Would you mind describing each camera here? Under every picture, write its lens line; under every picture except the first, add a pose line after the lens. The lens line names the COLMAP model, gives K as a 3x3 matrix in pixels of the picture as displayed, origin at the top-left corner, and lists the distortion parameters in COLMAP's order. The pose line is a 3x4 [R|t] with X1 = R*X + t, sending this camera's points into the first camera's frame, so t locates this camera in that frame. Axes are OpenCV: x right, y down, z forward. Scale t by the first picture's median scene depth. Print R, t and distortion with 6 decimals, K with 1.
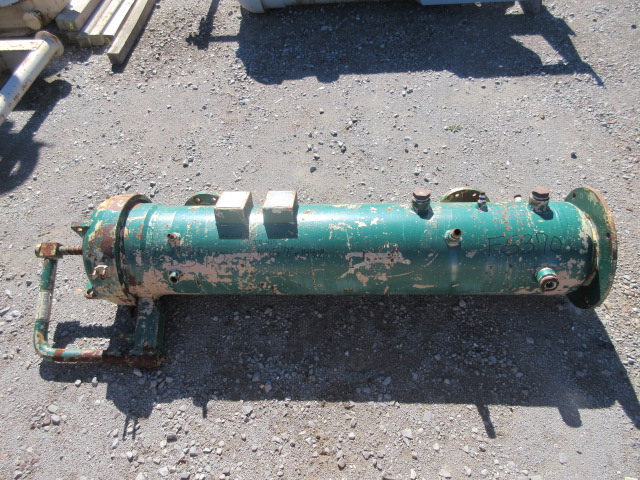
lens RADIAL K [[475.8, 0, 319.1], [0, 475.8, 242.2], [0, 0, 1]] dist [-0.003049, 0.005698]
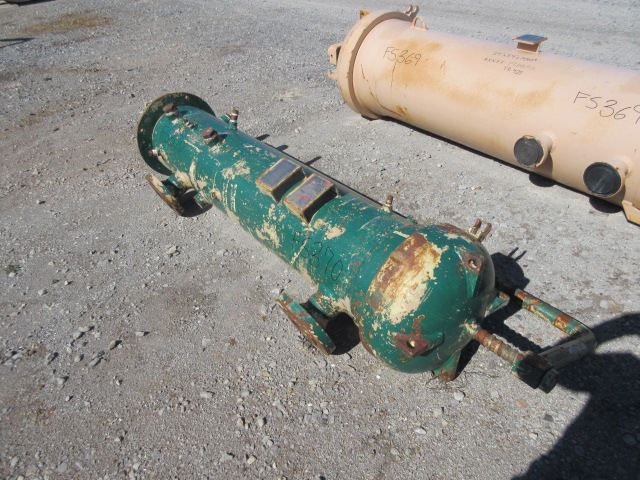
lens RADIAL K [[475.8, 0, 318.5], [0, 475.8, 239.3], [0, 0, 1]] dist [-0.003049, 0.005698]
pose [[-0.630917, -0.351862, 0.691475, -0.801075], [0.679479, 0.179614, 0.711370, -0.659458], [-0.374503, 0.918658, 0.125761, 0.941514]]
